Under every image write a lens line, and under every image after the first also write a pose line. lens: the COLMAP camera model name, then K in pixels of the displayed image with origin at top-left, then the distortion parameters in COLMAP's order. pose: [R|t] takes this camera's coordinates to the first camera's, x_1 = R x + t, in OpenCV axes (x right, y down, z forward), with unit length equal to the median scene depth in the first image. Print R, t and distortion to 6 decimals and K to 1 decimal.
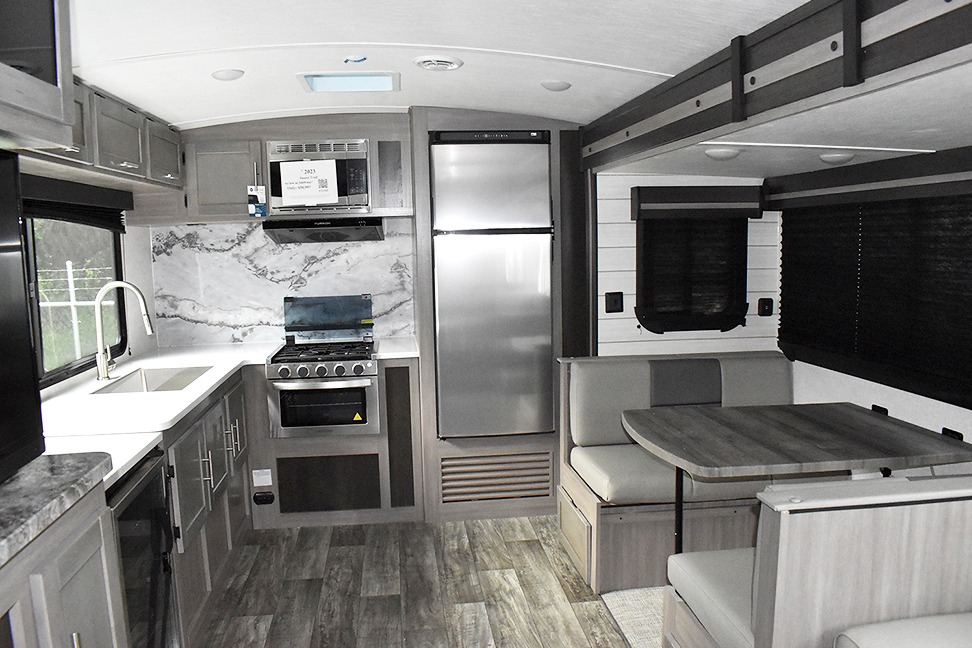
lens RADIAL K [[761.3, 0, 486.0], [0, 761.3, 324.0], [0, 0, 1]] dist [-0.096839, 0.017497]
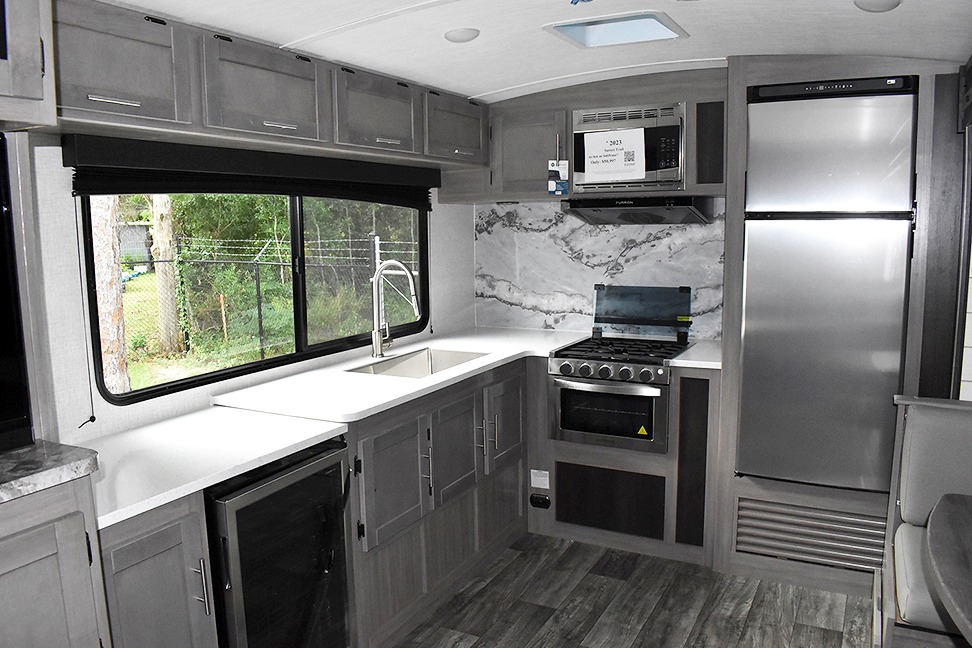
lens RADIAL K [[761.3, 0, 486.0], [0, 761.3, 324.0], [0, 0, 1]] dist [-0.096839, 0.017497]
pose [[0.821149, 0.088405, -0.563825, 0.152760], [-0.072073, 0.996084, 0.051214, -0.027348], [0.566145, -0.001417, 0.824305, 0.194709]]
